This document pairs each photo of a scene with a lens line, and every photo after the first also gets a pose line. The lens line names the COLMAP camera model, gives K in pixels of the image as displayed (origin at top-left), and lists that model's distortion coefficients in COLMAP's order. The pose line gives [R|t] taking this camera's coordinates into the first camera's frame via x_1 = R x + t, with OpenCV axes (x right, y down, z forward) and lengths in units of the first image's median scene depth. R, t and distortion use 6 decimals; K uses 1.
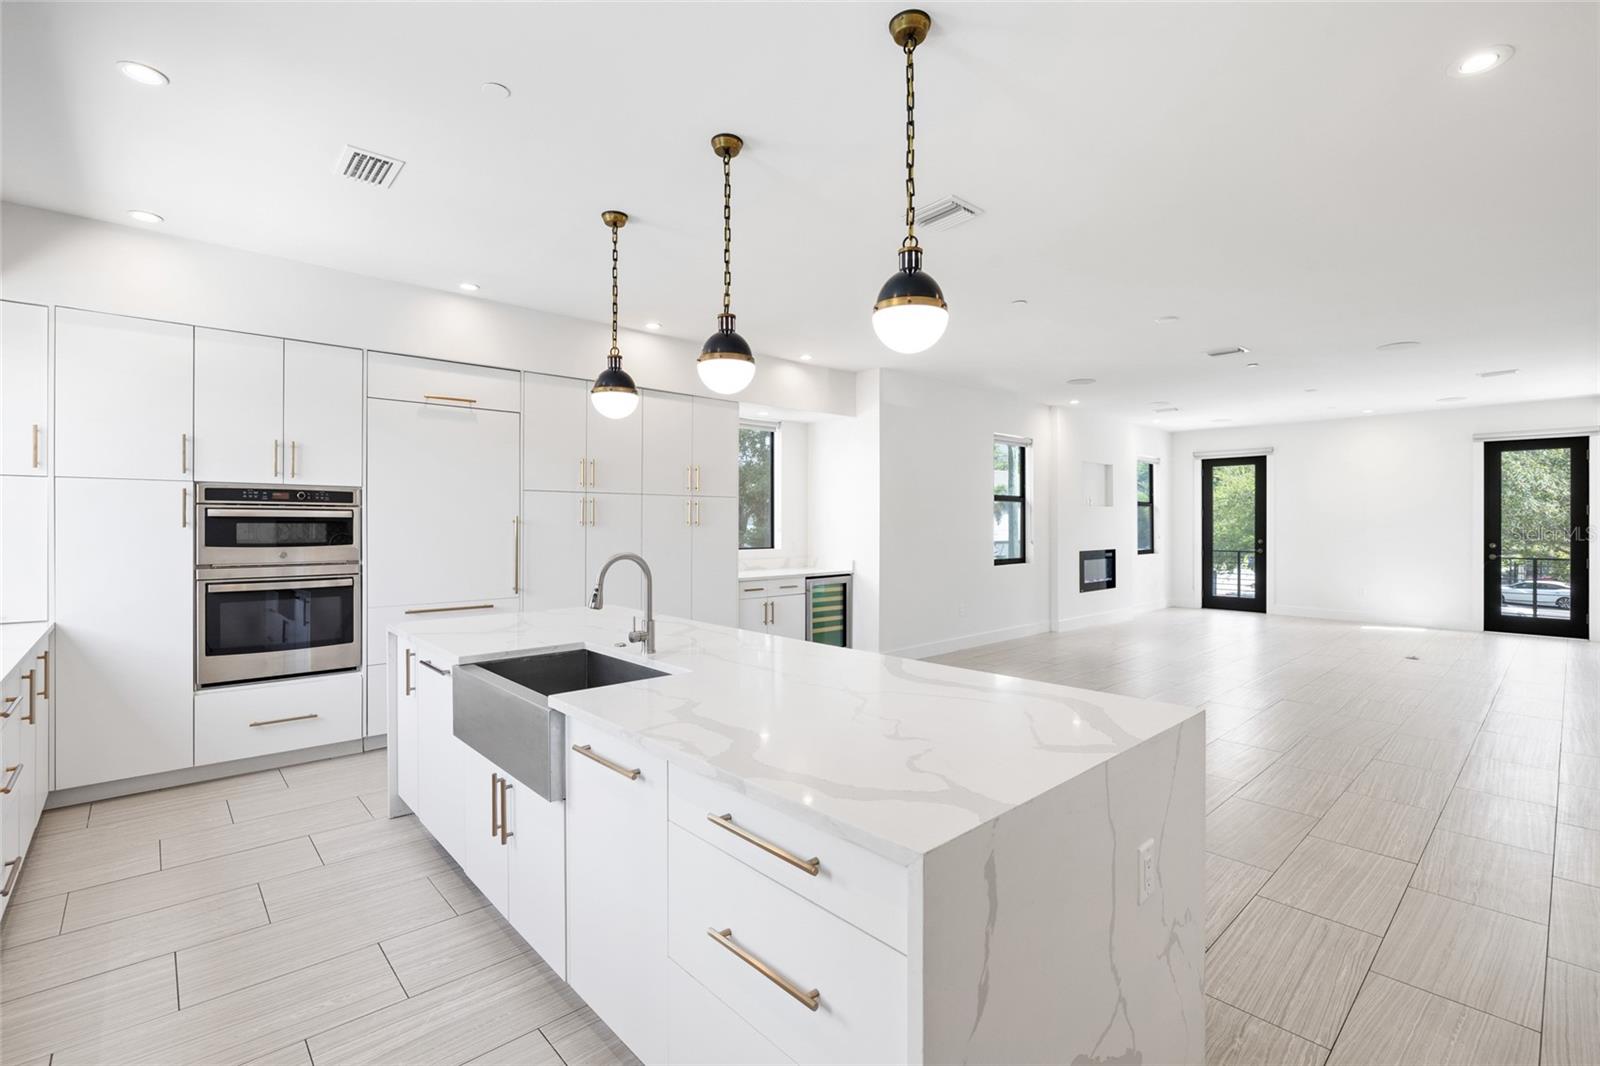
lens RADIAL K [[716.8, 0, 796.6], [0, 716.8, 526.2], [0, 0, 1]] dist [-0.001402, 0.000966]
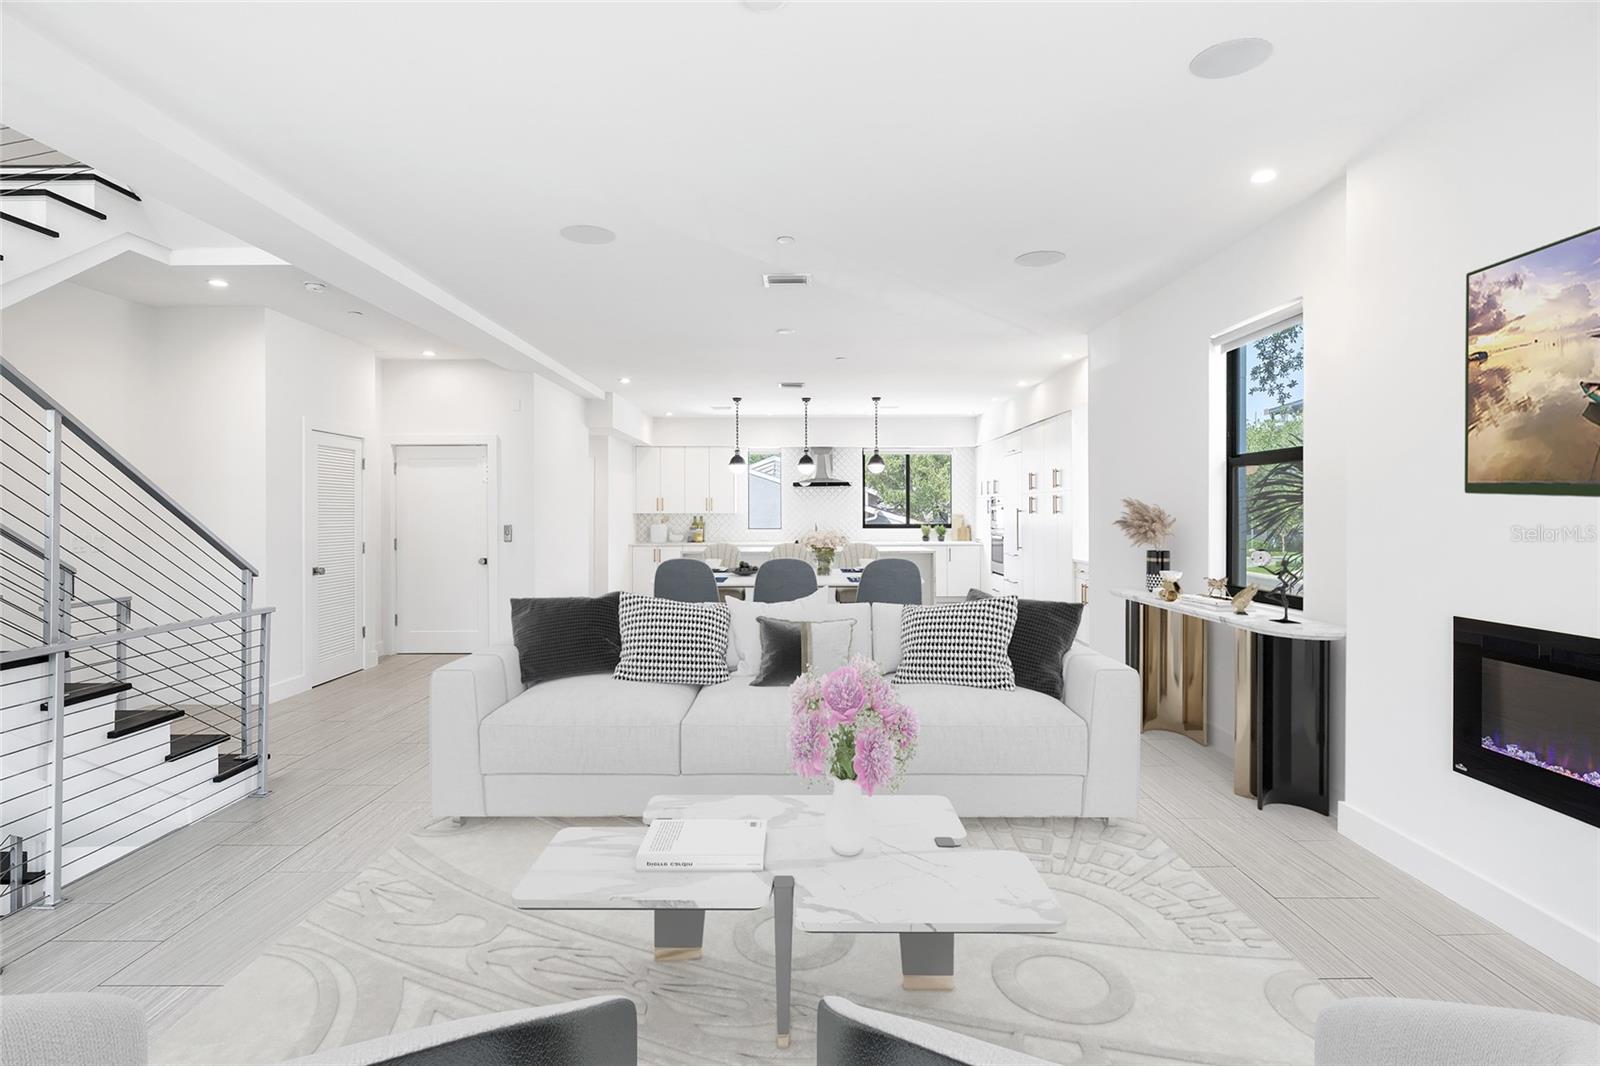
lens RADIAL K [[809.6, 0, 803.4], [0, 809.6, 510.0], [0, 0, 1]] dist [0.000131, -0.000198]
pose [[-0.671776, -0.000659, -0.740754, 1.781727], [-0.000639, 1.000000, -0.000310, -0.010423], [0.740754, 0.000265, -0.671776, 2.323903]]
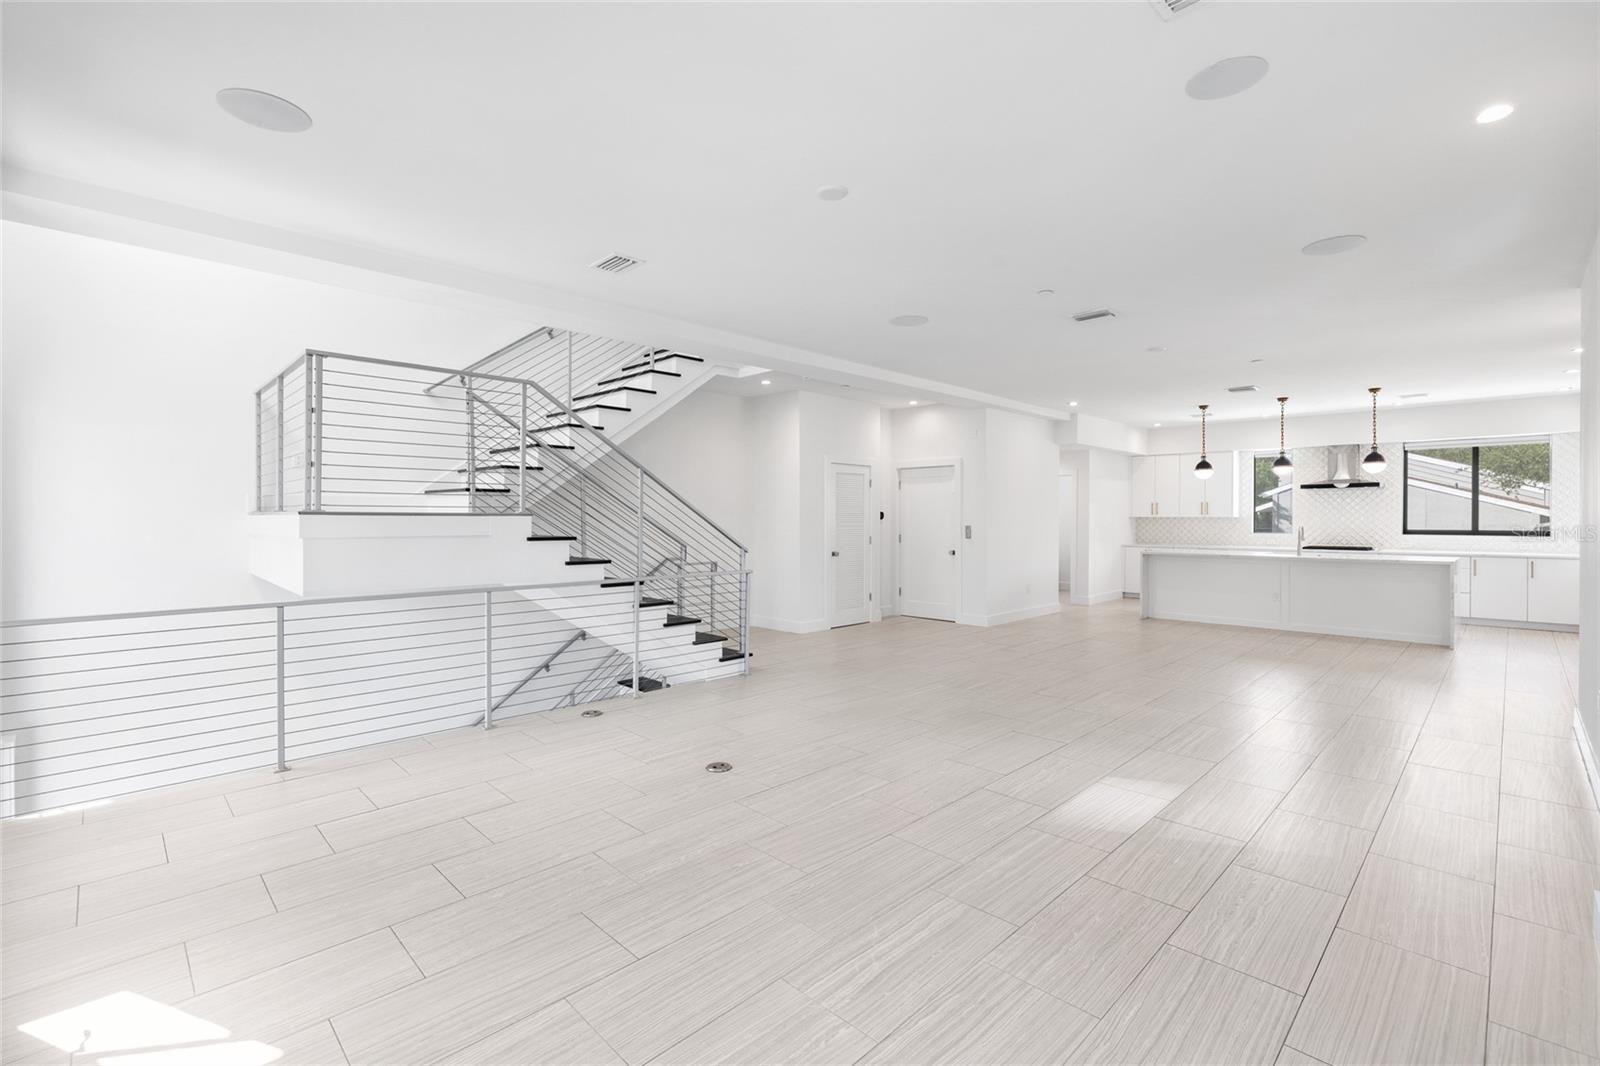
lens RADIAL K [[712.4, 0, 803.4], [0, 712.4, 521.0], [0, 0, 1]] dist [-0.003193, 0.000015]
pose [[-0.998963, 0.001133, -0.045514, 1.451338], [0.000666, 0.999947, 0.010294, -0.012631], [0.045524, 0.010253, -0.998911, 2.705968]]
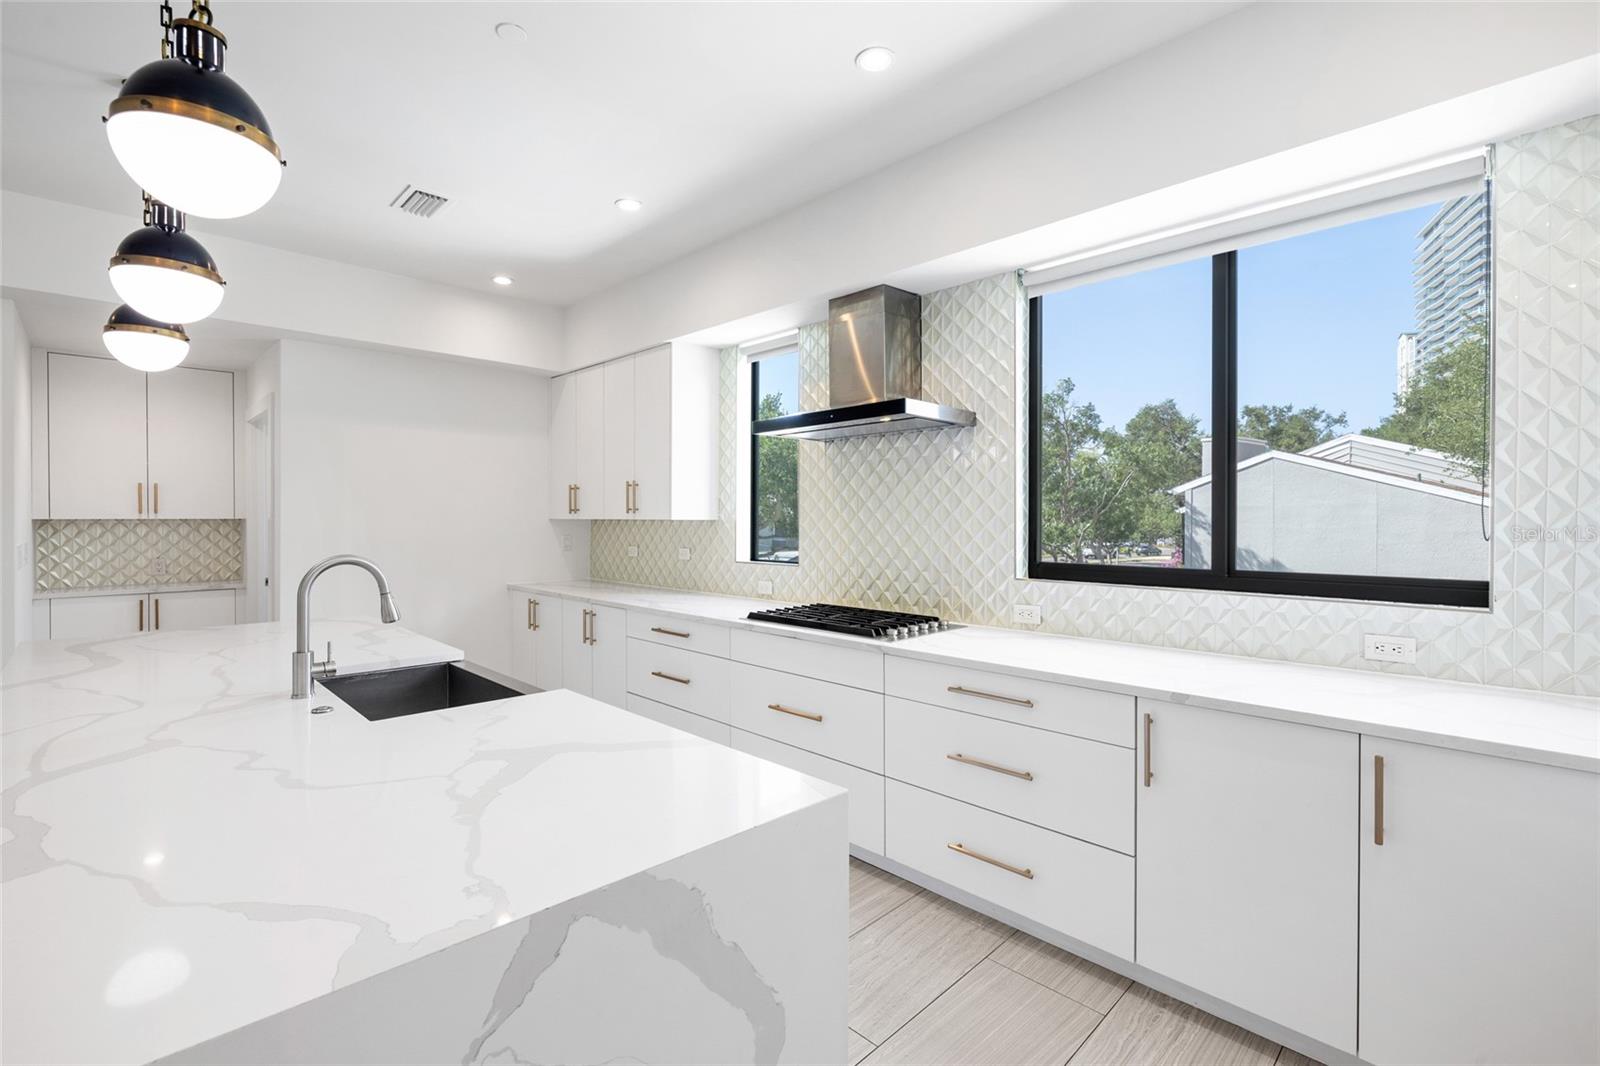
lens RADIAL K [[716.8, 0, 796.6], [0, 716.8, 526.2], [0, 0, 1]] dist [-0.001402, 0.000966]
pose [[-0.999511, -0.001632, -0.031233, -0.435919], [-0.002011, 0.999925, 0.012096, -0.000918], [0.031211, 0.012153, -0.999439, 1.113556]]
